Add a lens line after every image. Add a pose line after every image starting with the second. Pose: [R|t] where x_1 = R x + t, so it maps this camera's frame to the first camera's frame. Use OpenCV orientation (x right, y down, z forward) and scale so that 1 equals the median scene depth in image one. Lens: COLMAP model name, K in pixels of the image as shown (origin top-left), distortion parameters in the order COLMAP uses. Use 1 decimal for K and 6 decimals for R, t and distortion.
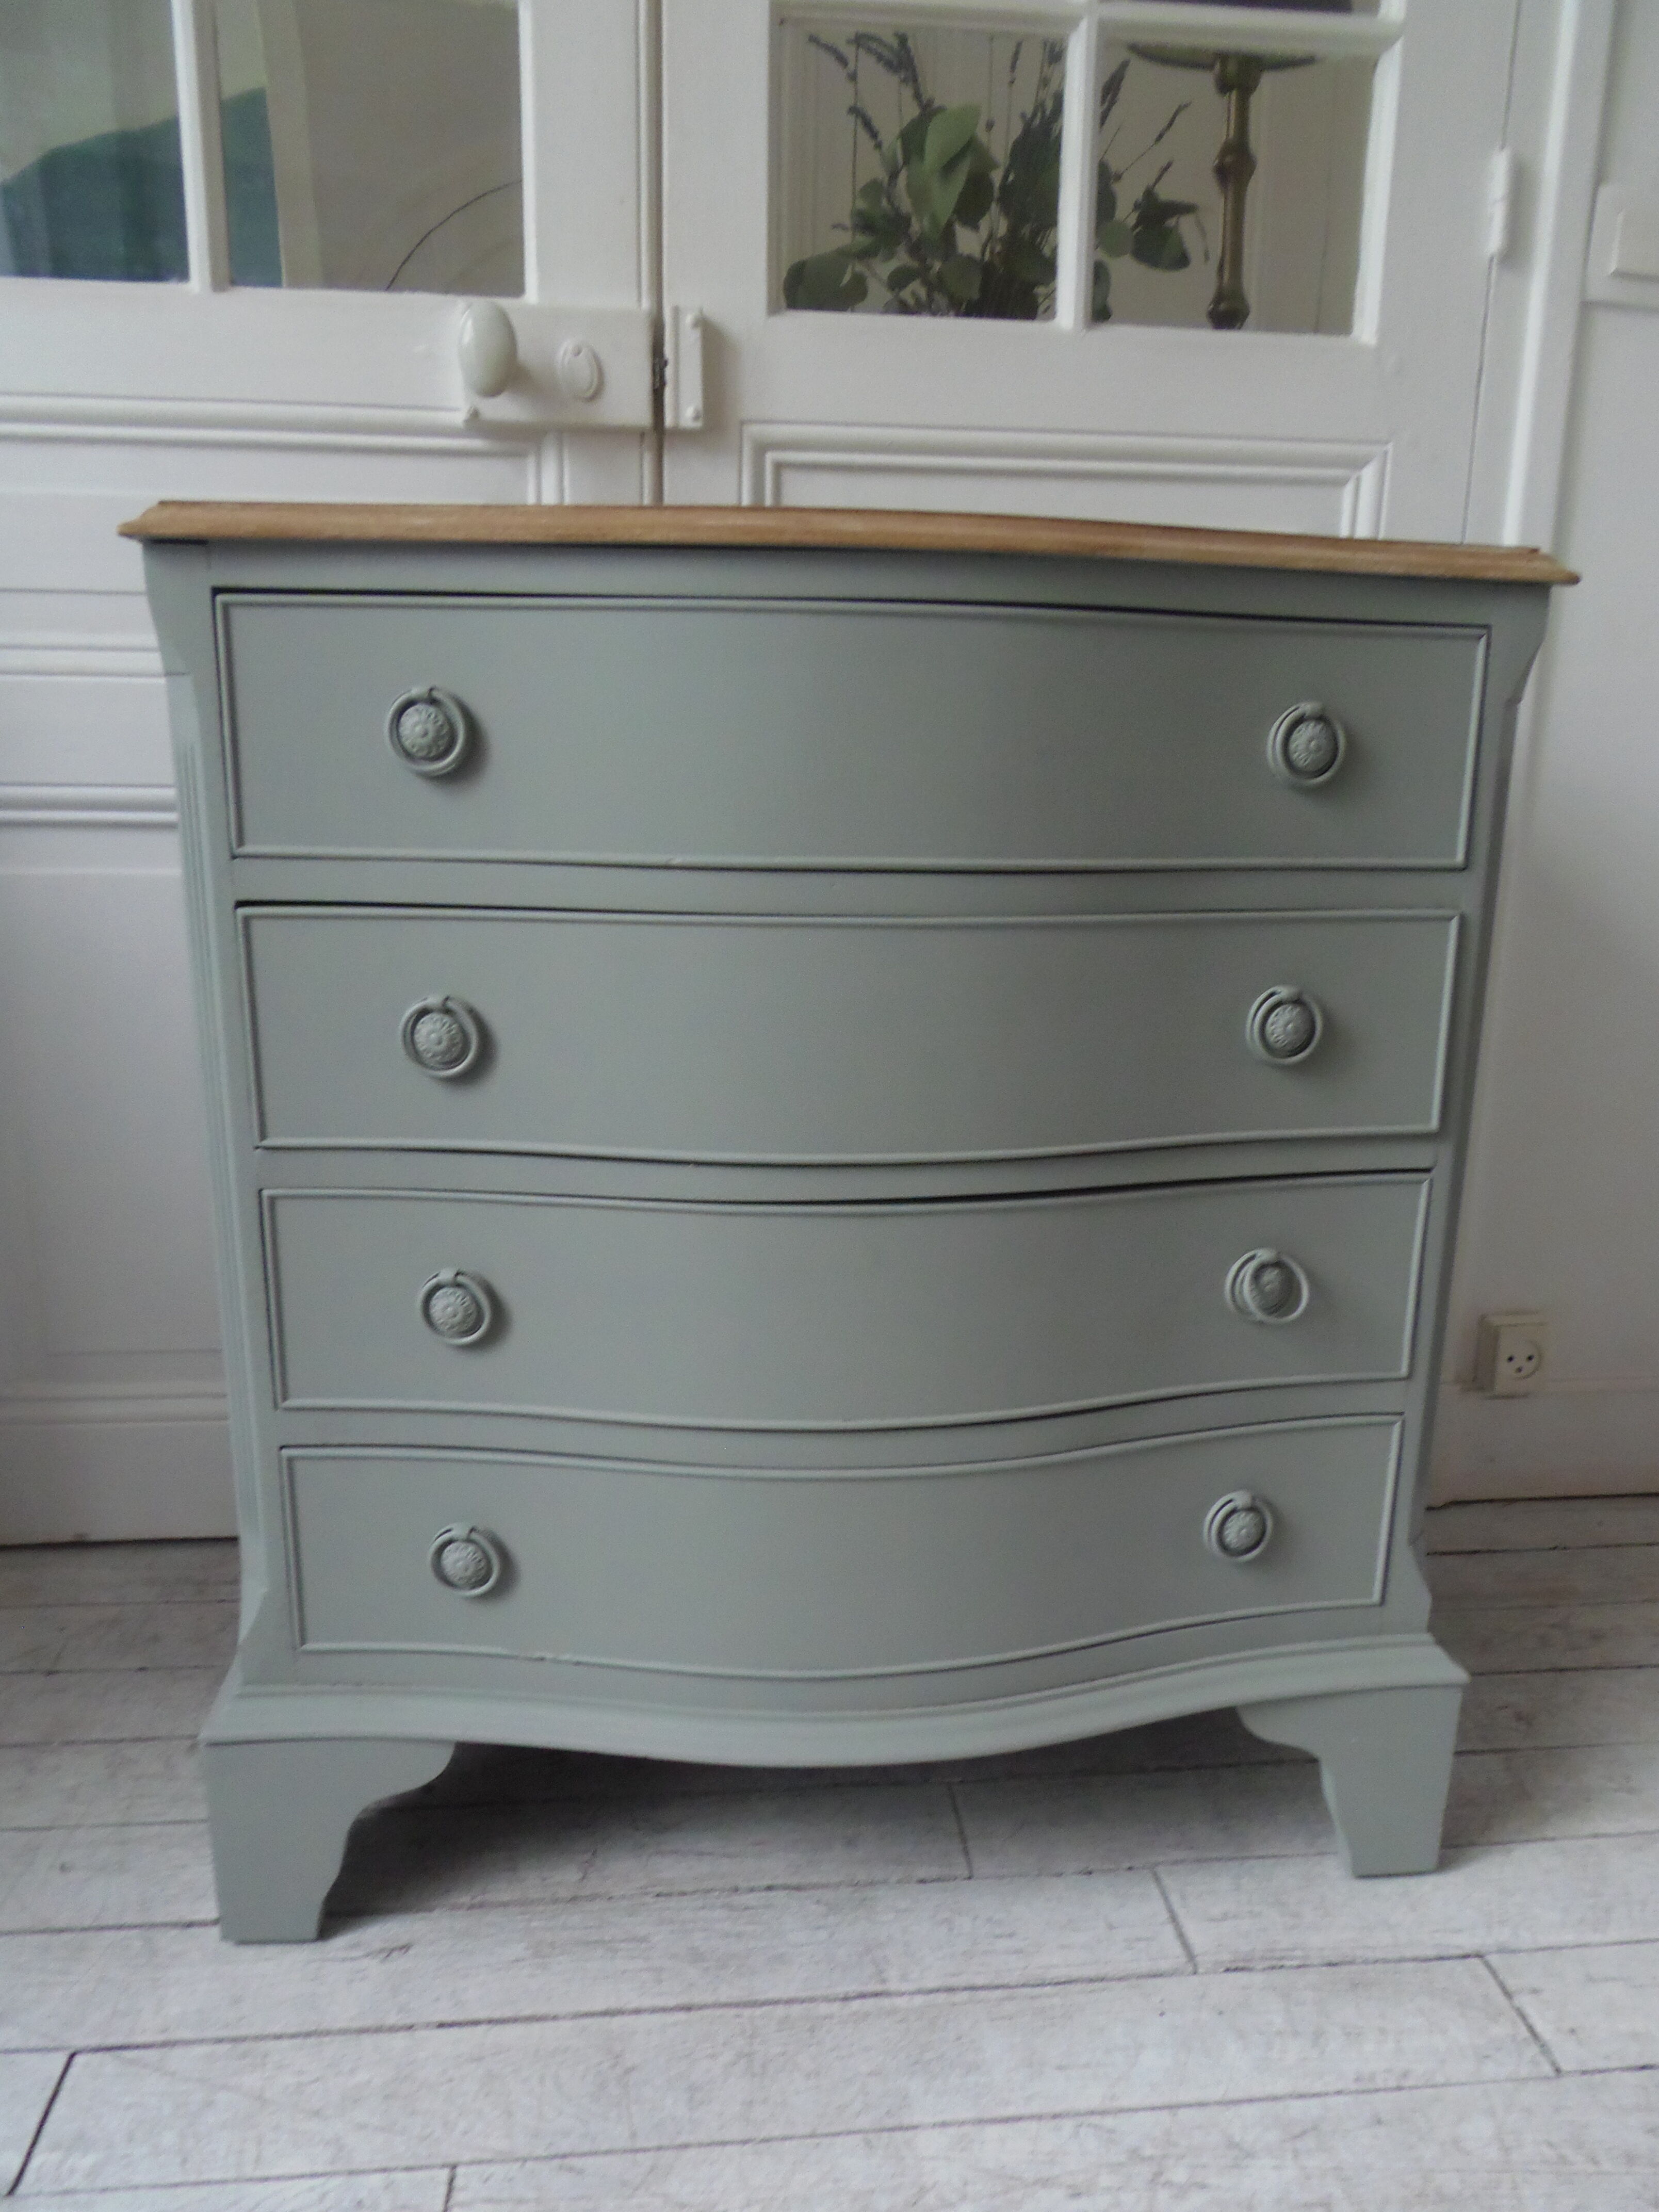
lens RADIAL K [[1603.2, 0, 861.4], [0, 1603.2, 1122.4], [0, 0, 1]] dist [-0.009438, -0.007278]
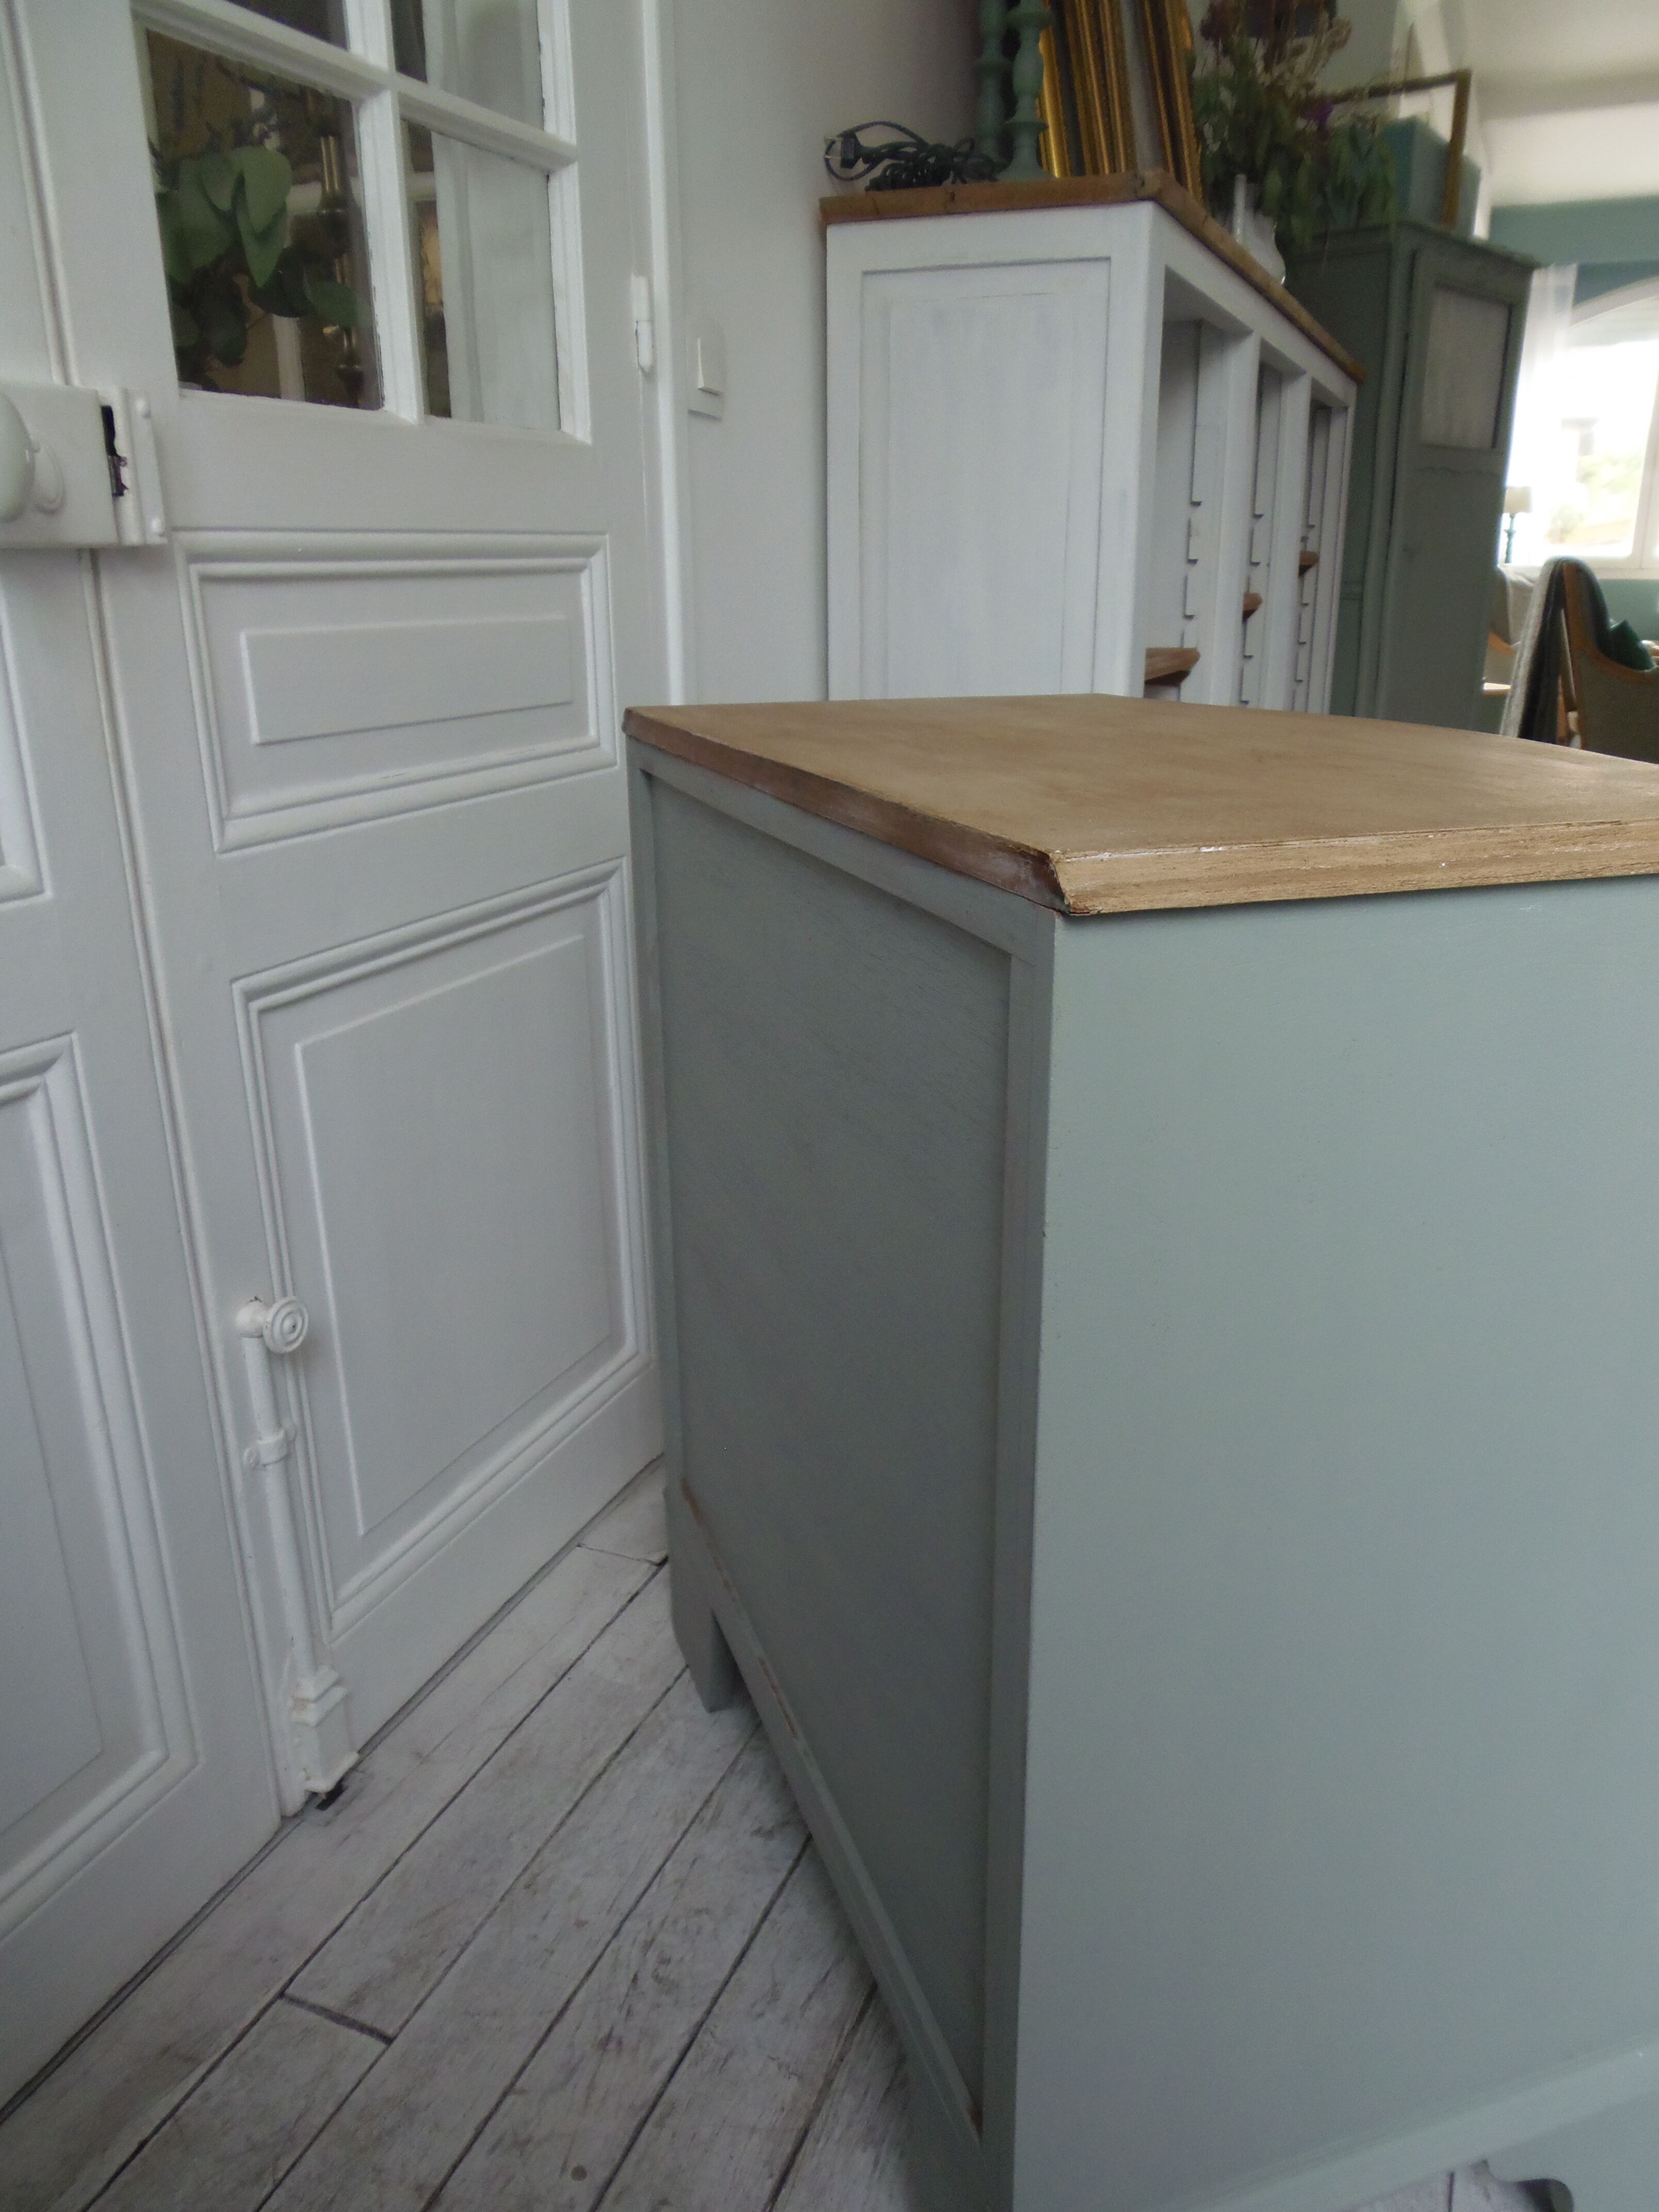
lens RADIAL K [[1603.2, 0, 838.6], [0, 1603.2, 1122.0], [0, 0, 1]] dist [-0.009438, -0.007278]
pose [[0.483116, -0.309671, 0.818964, -0.835099], [0.233235, 0.947084, 0.220528, -0.326148], [-0.843919, 0.084471, 0.529778, 0.412353]]
